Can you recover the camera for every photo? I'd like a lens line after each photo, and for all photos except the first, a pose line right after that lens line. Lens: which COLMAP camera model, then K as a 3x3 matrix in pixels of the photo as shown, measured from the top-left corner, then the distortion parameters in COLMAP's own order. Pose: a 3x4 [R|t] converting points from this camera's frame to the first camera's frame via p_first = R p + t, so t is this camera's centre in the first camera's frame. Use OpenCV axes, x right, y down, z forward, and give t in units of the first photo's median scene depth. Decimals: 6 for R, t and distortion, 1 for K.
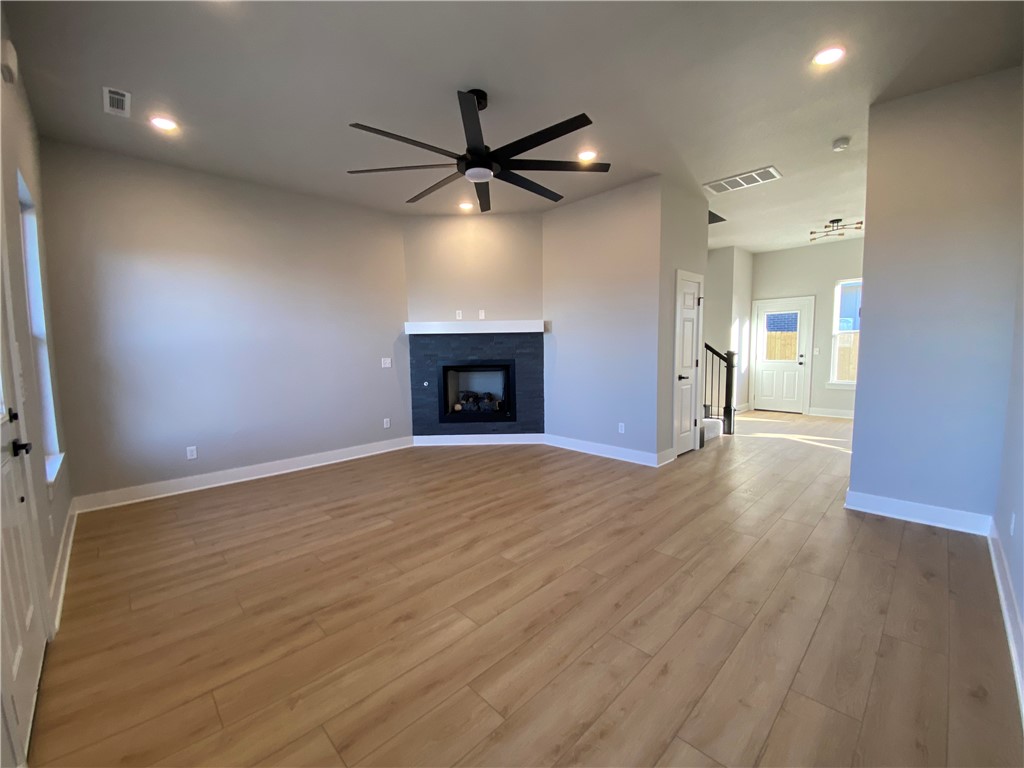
lens RADIAL K [[414.0, 0, 514.1], [0, 414.0, 380.8], [0, 0, 1]] dist [-0.000855, -0.000345]
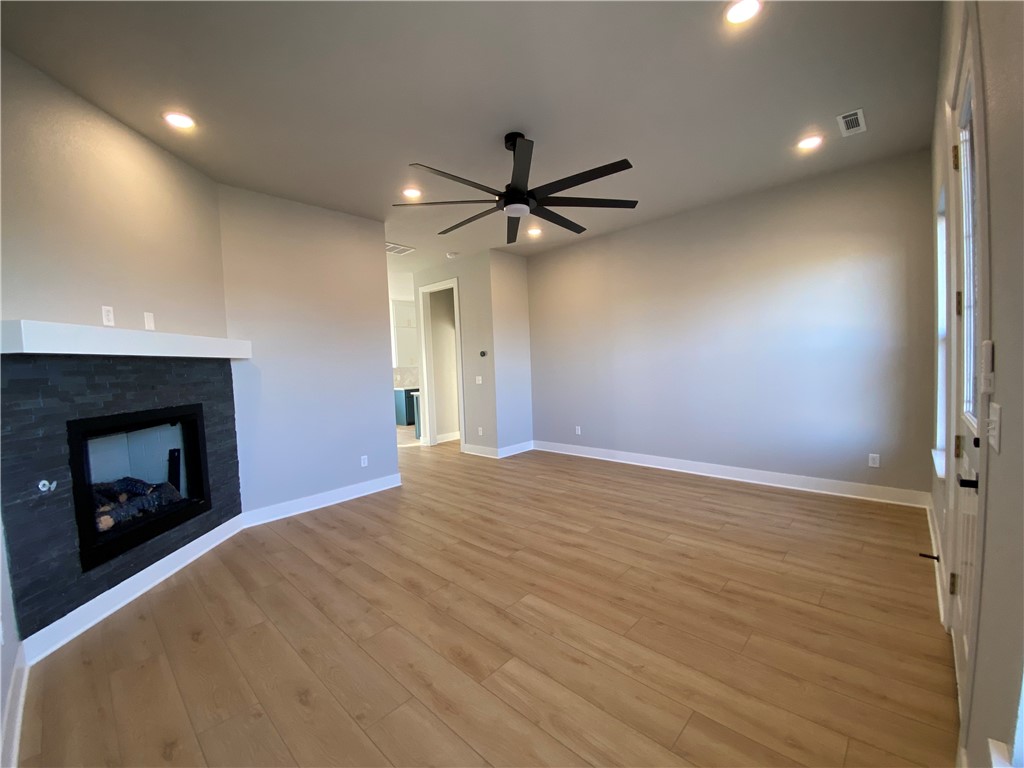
lens RADIAL K [[431.8, 0, 512.0], [0, 431.8, 384.0], [0, 0, 1]] dist [-0.000541, 0.000244]
pose [[-0.043318, -0.036496, 0.998394, -1.163978], [0.132394, 0.990309, 0.041945, -0.086924], [-0.990250, 0.133999, -0.038066, 1.096320]]
